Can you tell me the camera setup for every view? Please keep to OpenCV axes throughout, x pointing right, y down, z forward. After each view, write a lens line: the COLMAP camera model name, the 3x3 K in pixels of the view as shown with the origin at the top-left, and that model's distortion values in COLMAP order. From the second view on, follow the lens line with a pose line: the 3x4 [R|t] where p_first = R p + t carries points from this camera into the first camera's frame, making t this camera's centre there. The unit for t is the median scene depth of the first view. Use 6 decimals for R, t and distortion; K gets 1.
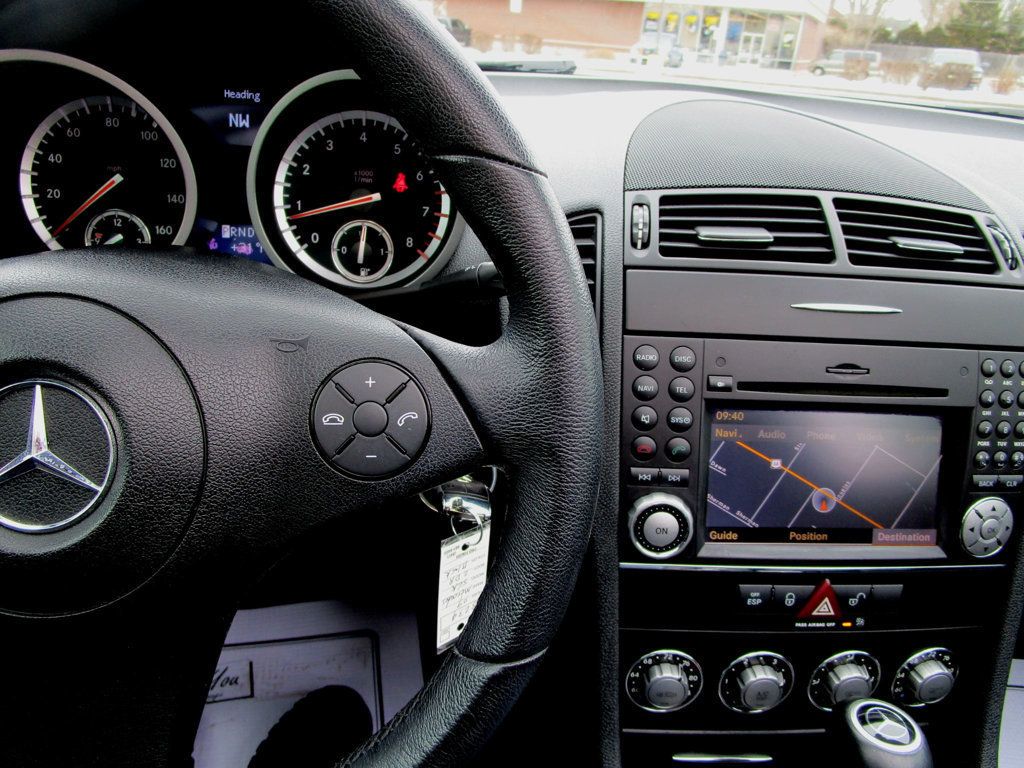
lens RADIAL K [[737.2, 0, 504.0], [0, 737.2, 387.7], [0, 0, 1]] dist [-0.035950, 0.017048]
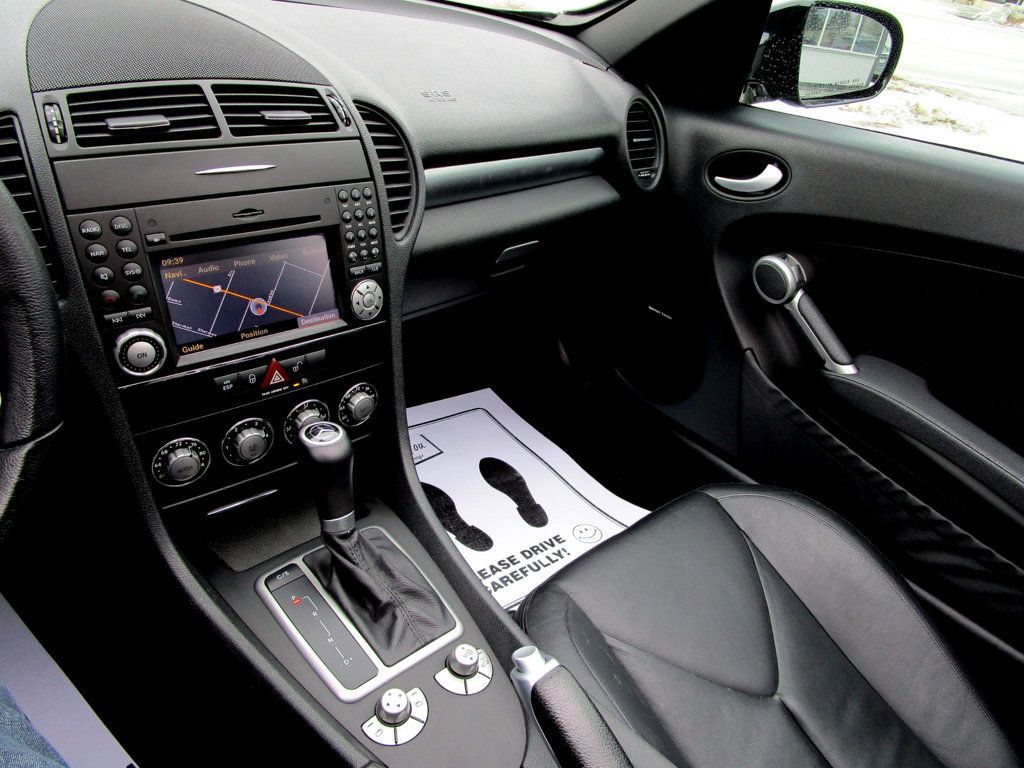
lens RADIAL K [[737.2, 0, 516.6], [0, 737.2, 381.9], [0, 0, 1]] dist [-0.035950, 0.017048]
pose [[0.789197, -0.282270, 0.545428, 0.008789], [0.163793, 0.952689, 0.256039, 0.008393], [-0.591895, -0.112728, 0.798093, -0.466303]]
